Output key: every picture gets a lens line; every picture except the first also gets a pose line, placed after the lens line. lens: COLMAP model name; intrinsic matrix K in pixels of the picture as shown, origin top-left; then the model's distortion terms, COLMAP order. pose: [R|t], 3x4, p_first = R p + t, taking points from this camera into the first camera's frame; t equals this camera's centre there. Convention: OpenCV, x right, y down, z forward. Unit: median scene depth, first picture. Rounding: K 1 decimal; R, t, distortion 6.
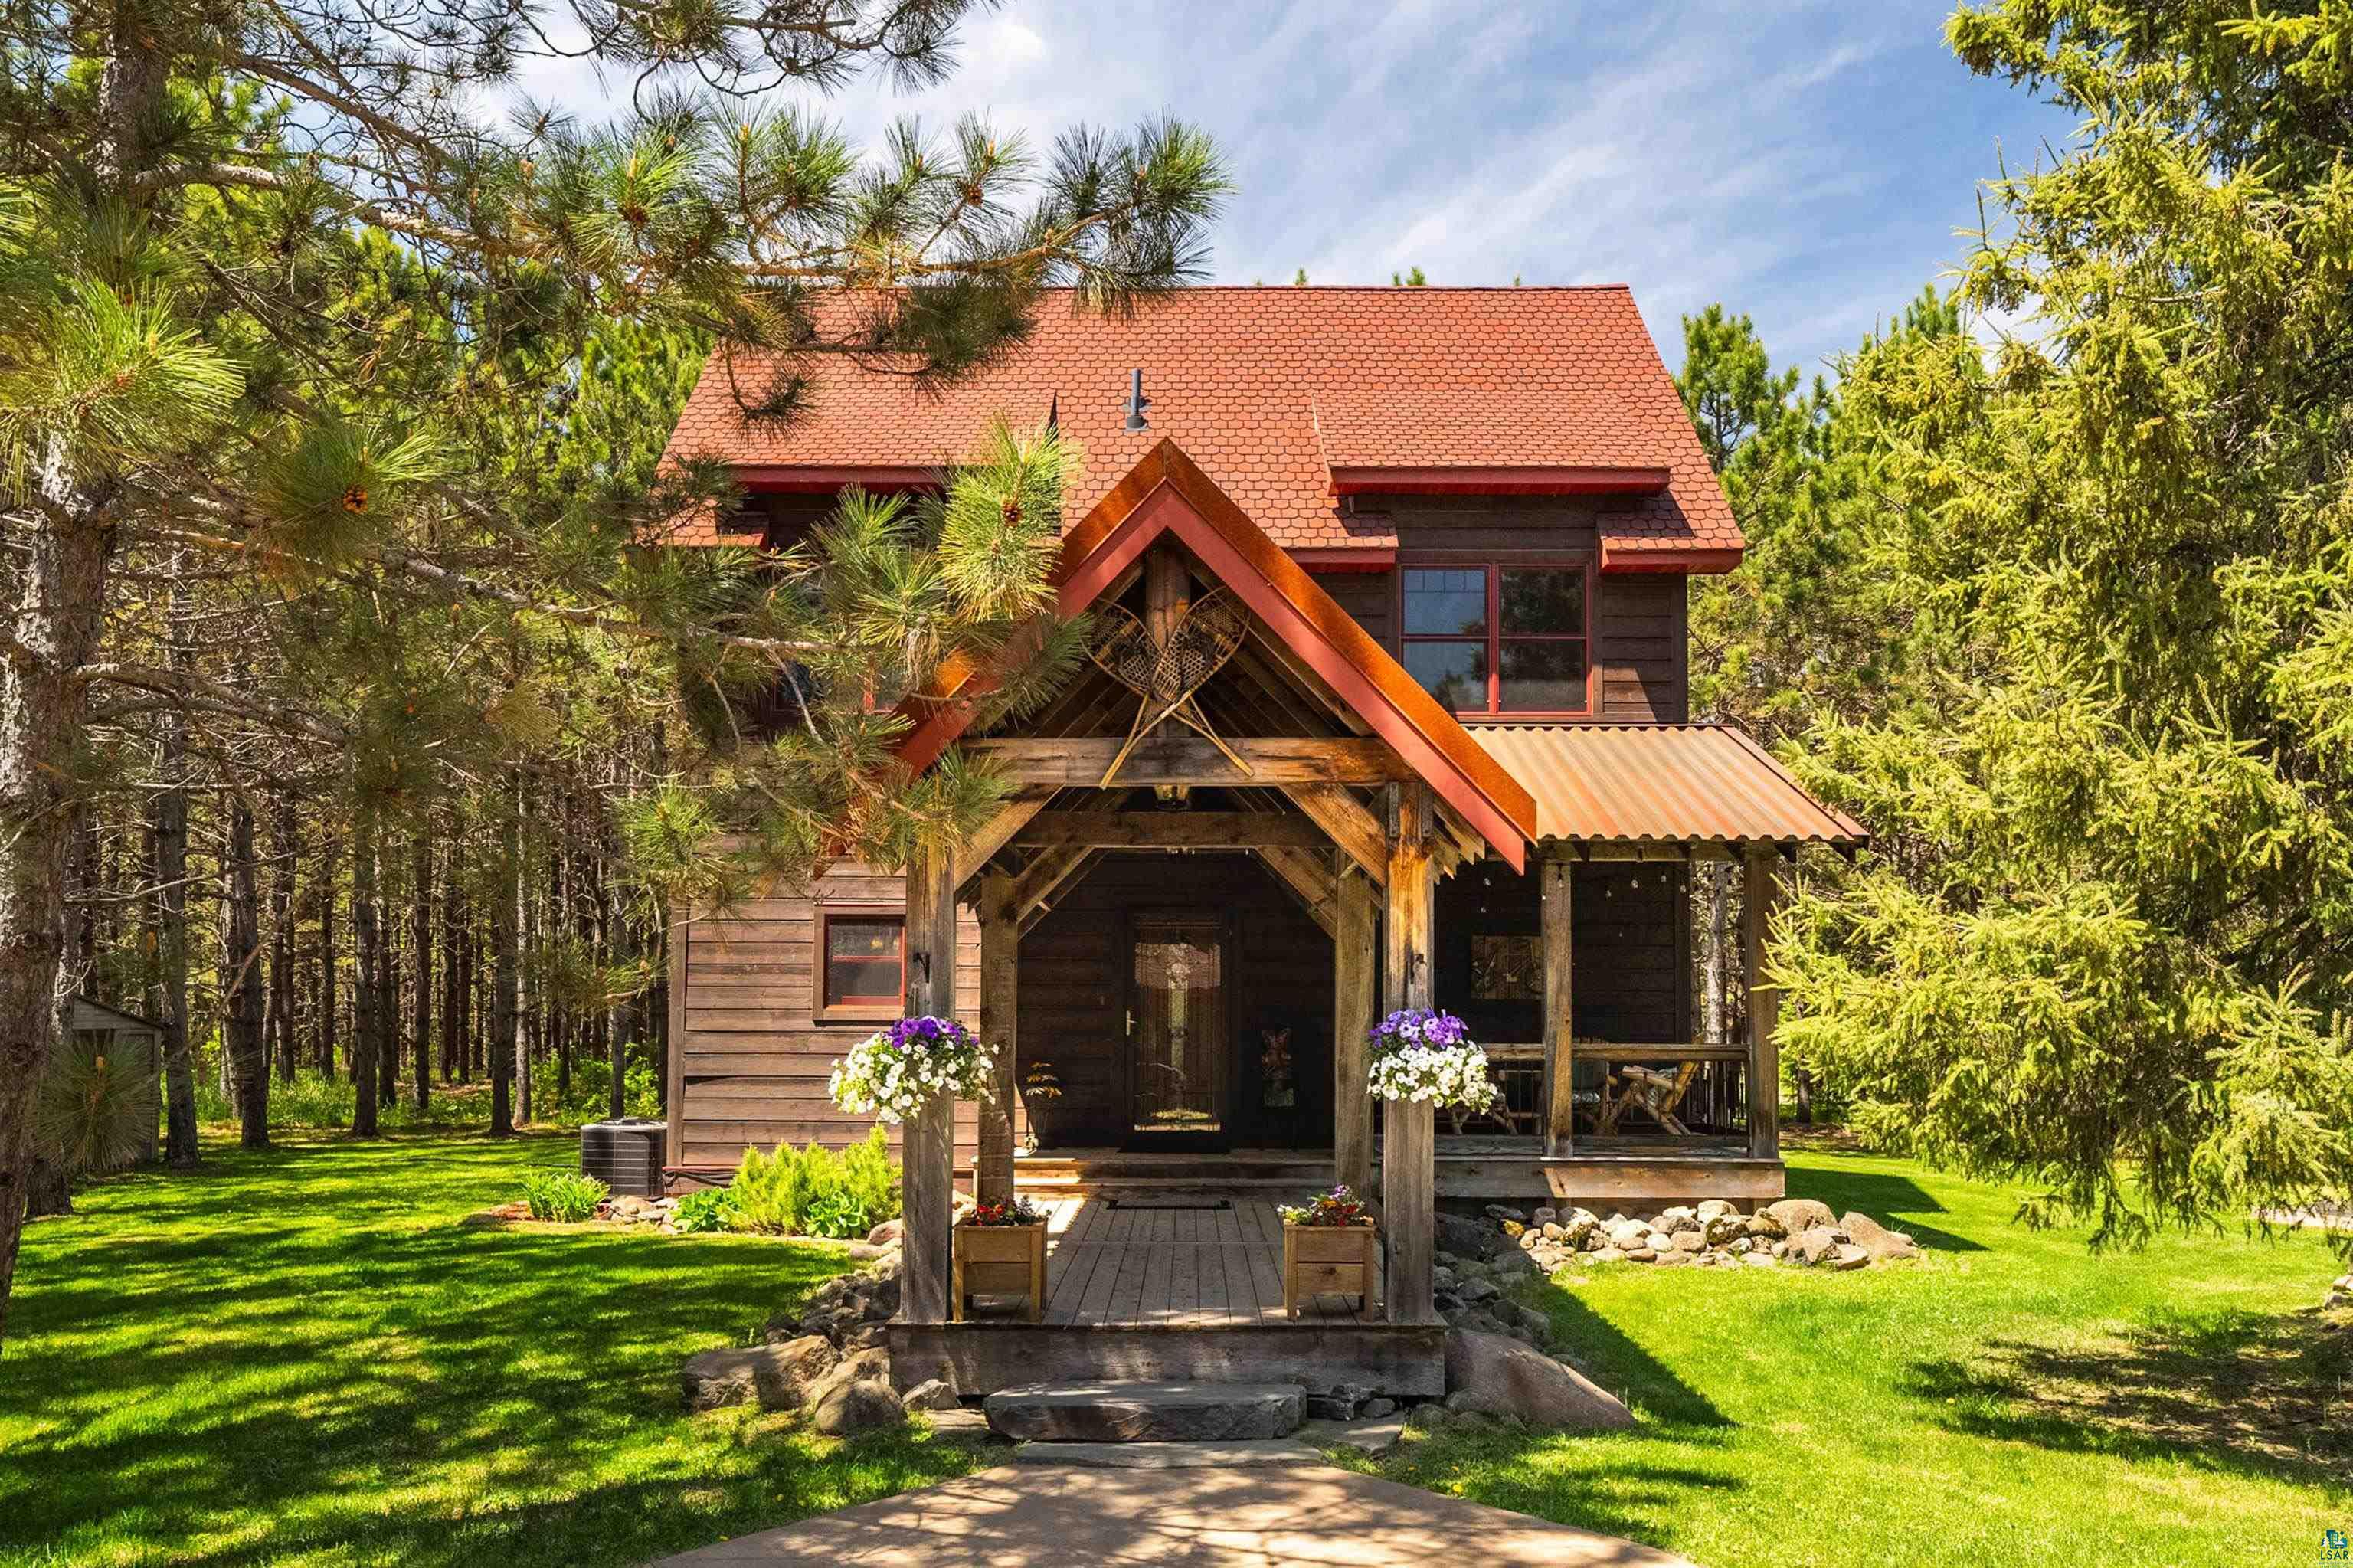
lens RADIAL K [[1818.3, 0, 1168.5], [0, 1818.3, 724.5], [0, 0, 1]] dist [0.004486, -0.002583]
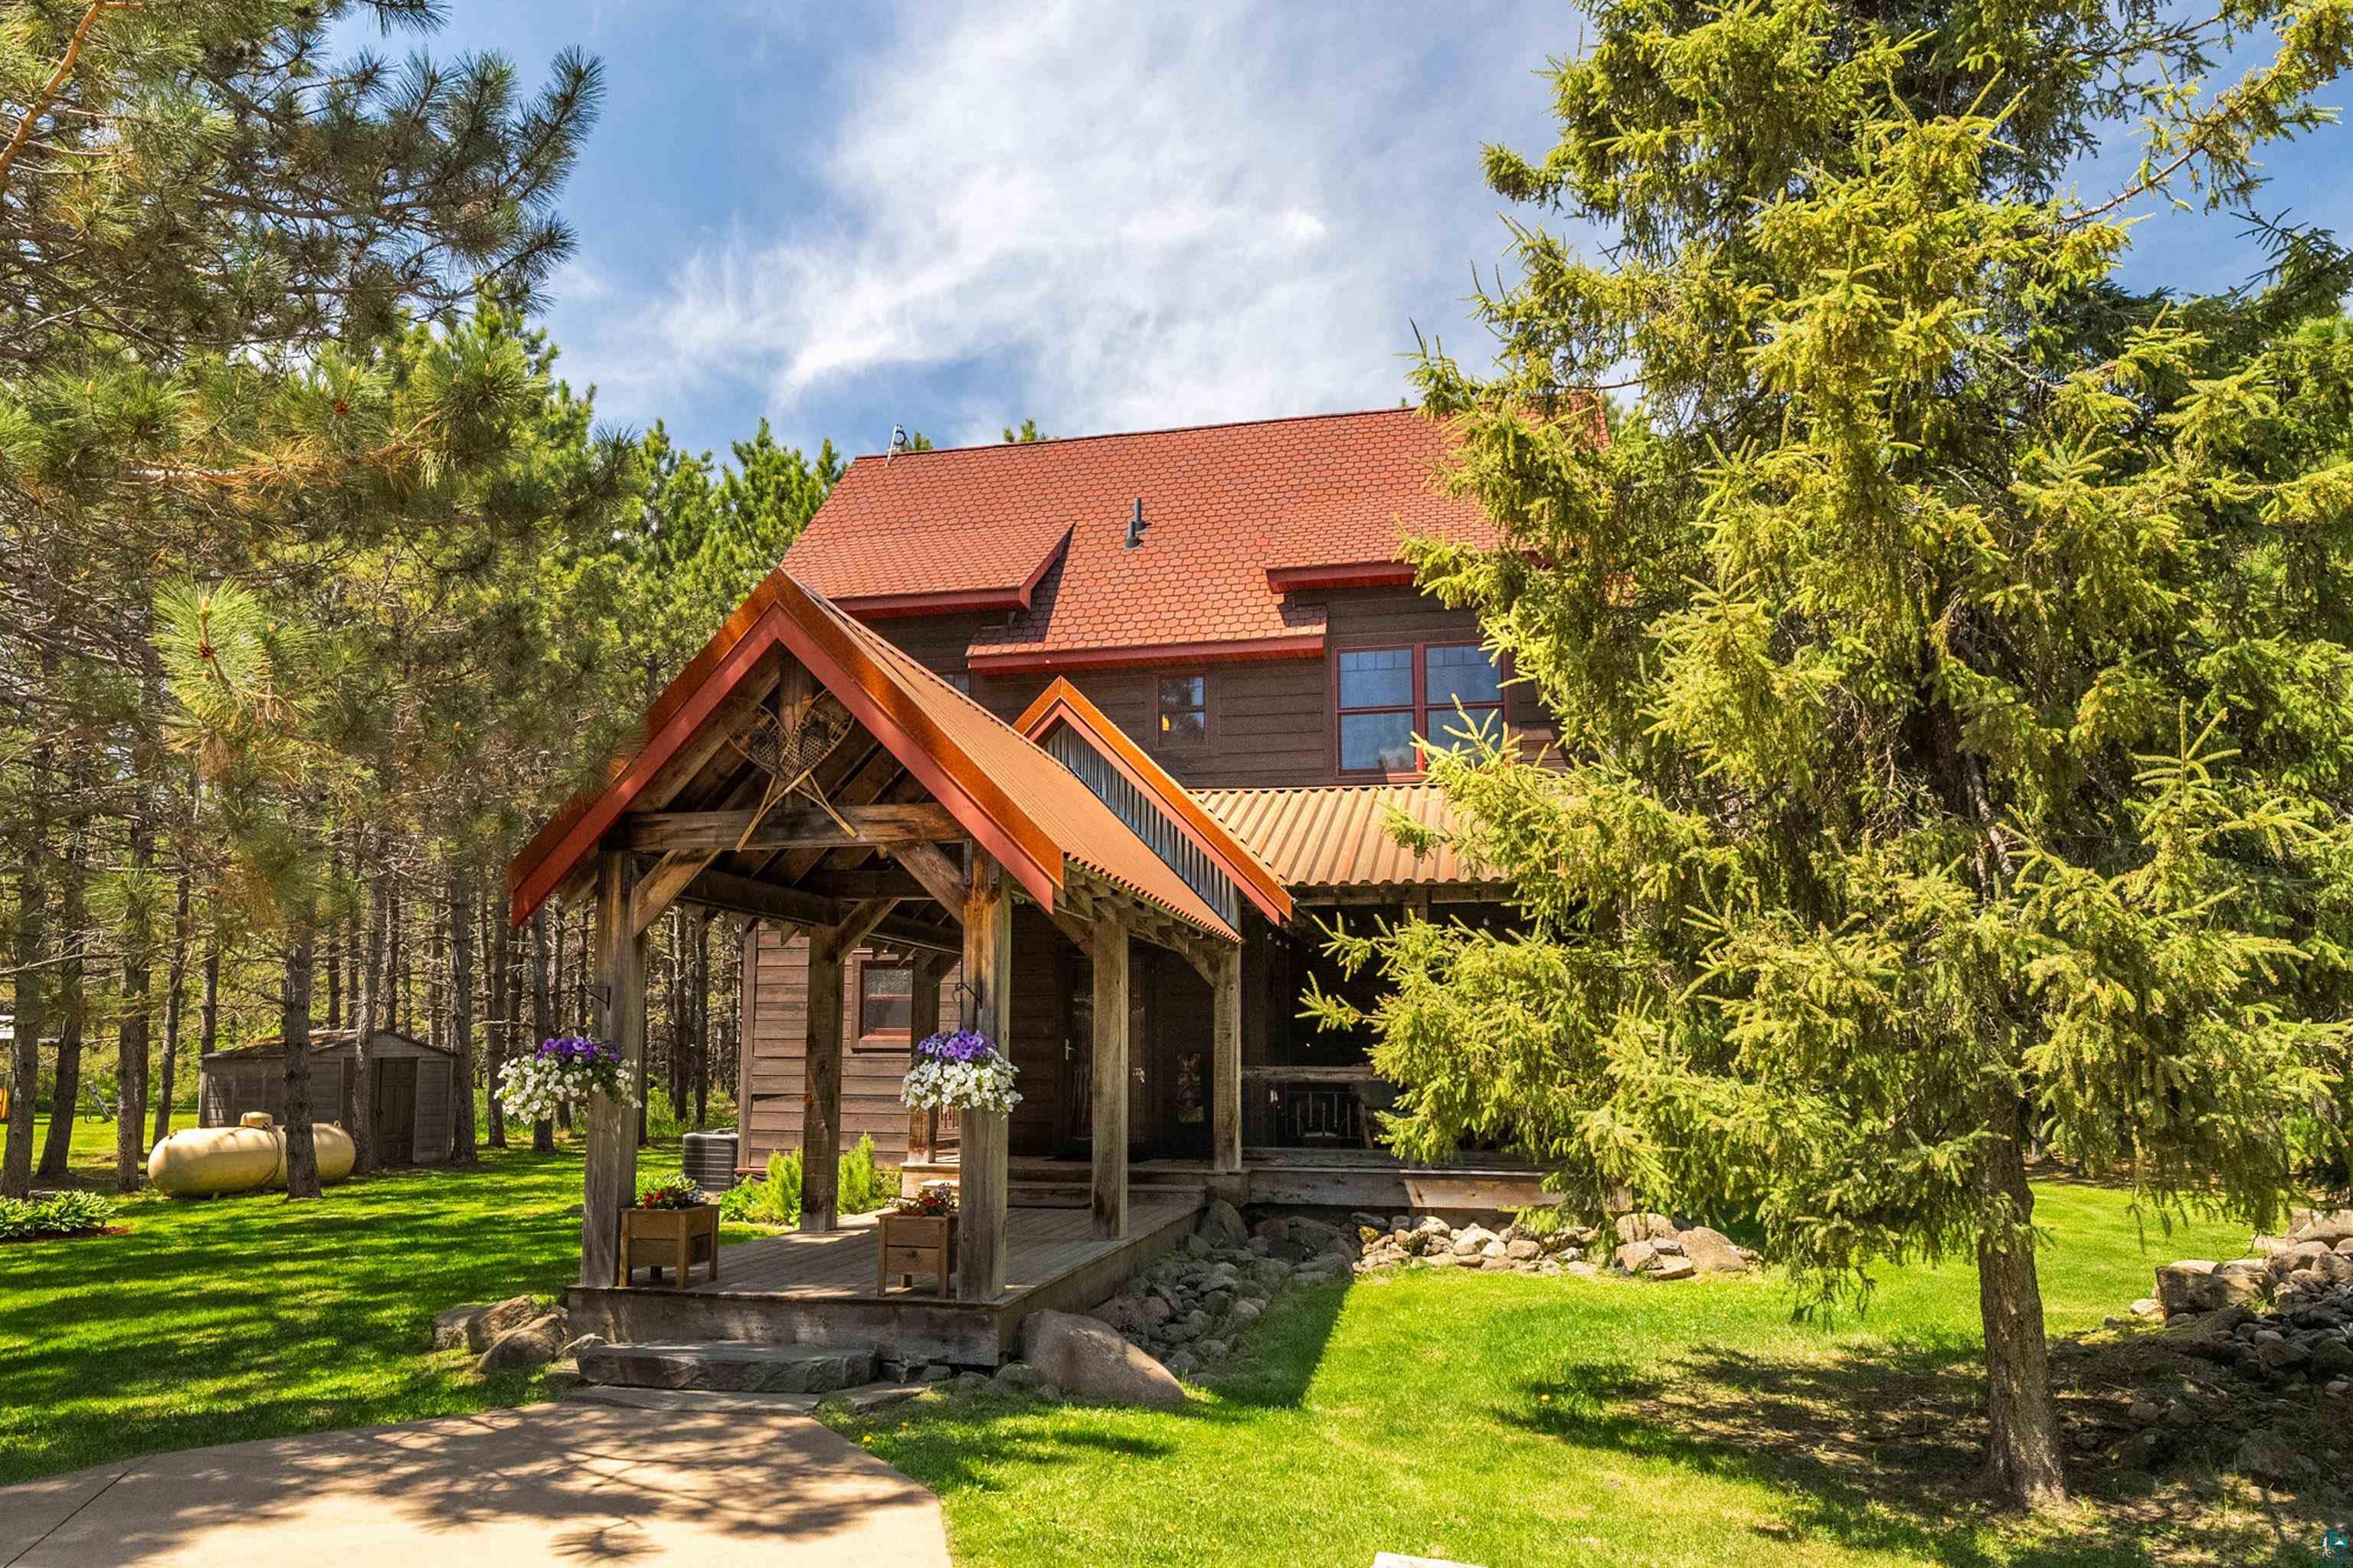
lens RADIAL K [[1540.2, 0, 1043.3], [0, 1540.2, 687.4], [0, 0, 1]] dist [-0.002714, 0.001045]
pose [[0.973382, -0.053612, -0.222829, 0.421308], [0.037327, 0.996358, -0.076663, 0.012404], [0.226127, 0.066305, 0.971839, 0.019552]]
